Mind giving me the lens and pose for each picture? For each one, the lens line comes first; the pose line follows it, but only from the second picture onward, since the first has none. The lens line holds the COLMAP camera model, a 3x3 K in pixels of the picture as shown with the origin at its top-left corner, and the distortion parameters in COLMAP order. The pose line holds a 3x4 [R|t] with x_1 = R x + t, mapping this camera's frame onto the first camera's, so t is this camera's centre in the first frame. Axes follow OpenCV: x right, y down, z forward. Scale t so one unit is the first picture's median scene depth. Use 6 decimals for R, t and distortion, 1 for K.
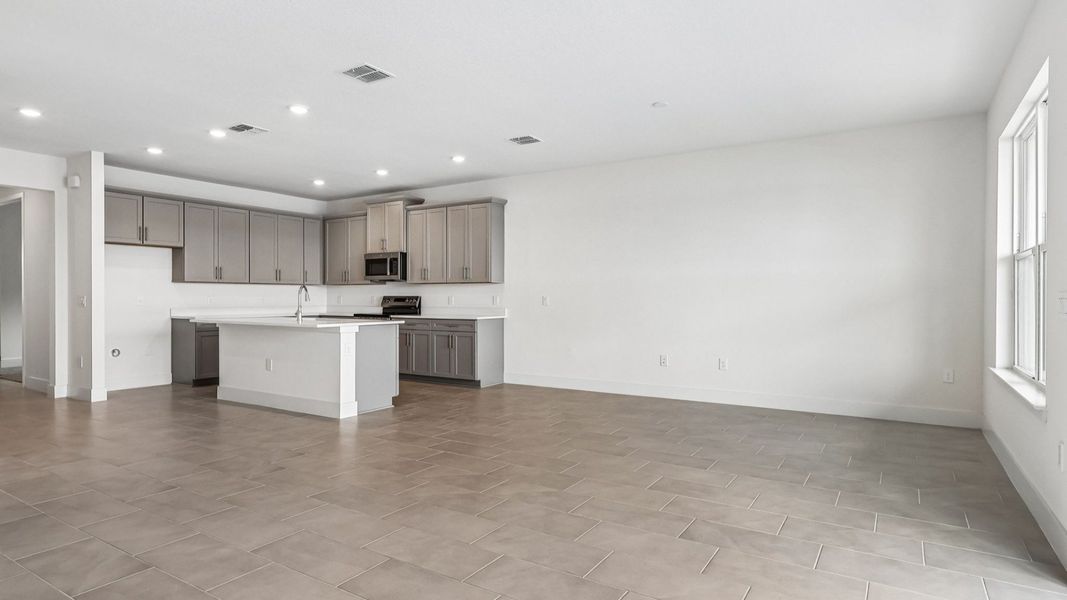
lens RADIAL K [[590.0, 0, 529.8], [0, 590.0, 304.3], [0, 0, 1]] dist [-0.013231, -0.000308]
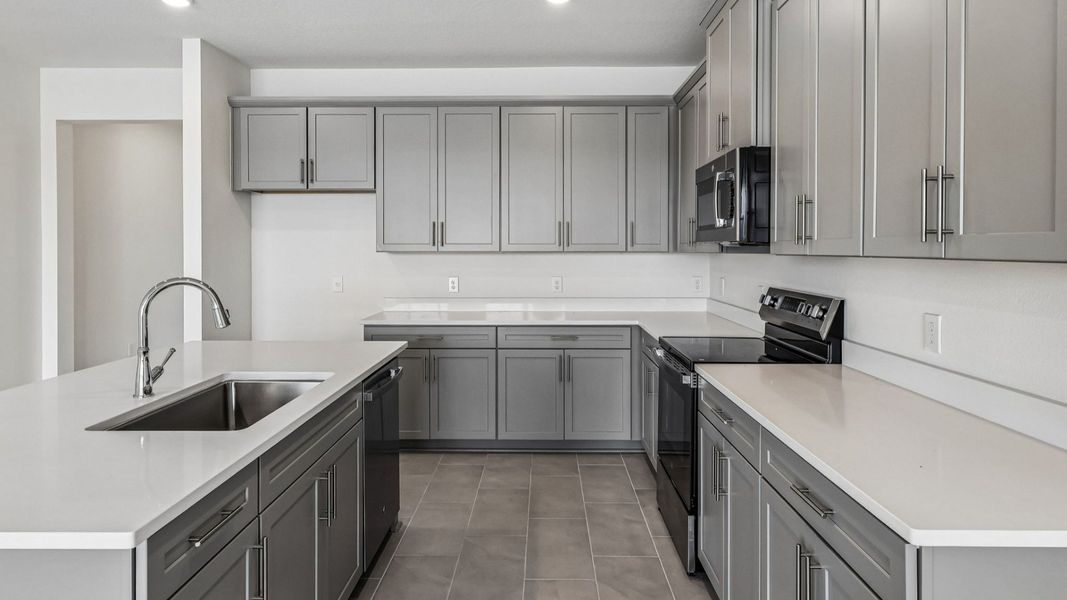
lens RADIAL K [[599.8, 0, 535.9], [0, 599.8, 259.5], [0, 0, 1]] dist [-0.004311, 0.003112]
pose [[0.523061, 0.006510, -0.852270, -0.041379], [-0.008746, 0.999959, 0.002270, -0.046148], [0.852250, 0.006267, 0.523096, 1.122099]]
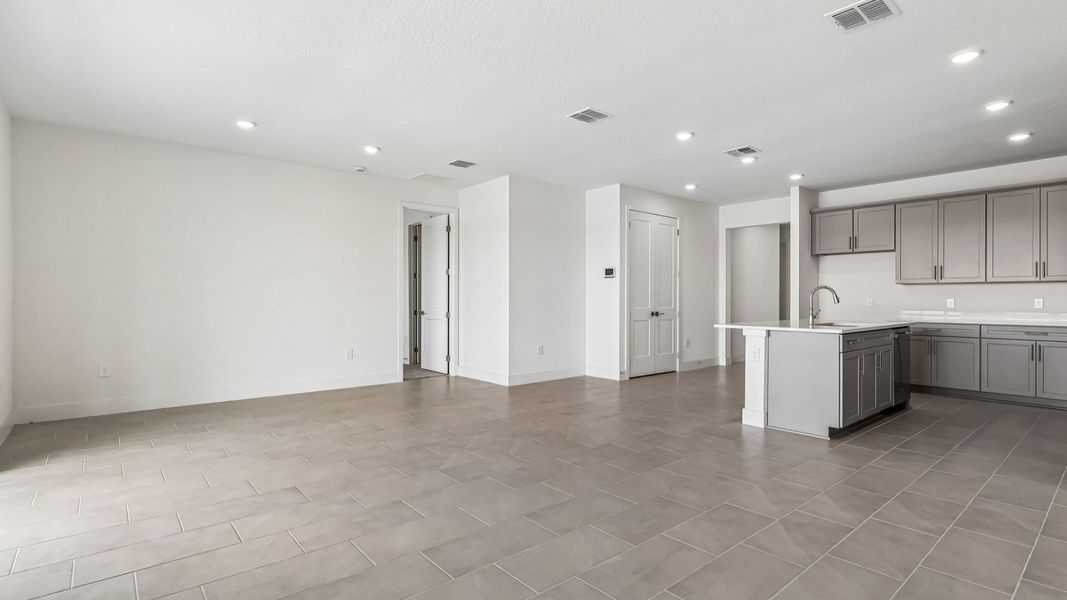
lens RADIAL K [[504.5, 0, 533.3], [0, 504.5, 299.6], [0, 0, 1]] dist [-0.005304, 0.001811]
pose [[-0.291919, 0.000394, -0.956443, 0.562907], [-0.013138, 0.999904, 0.004421, -0.009693], [0.956353, 0.013856, -0.291886, 0.886621]]
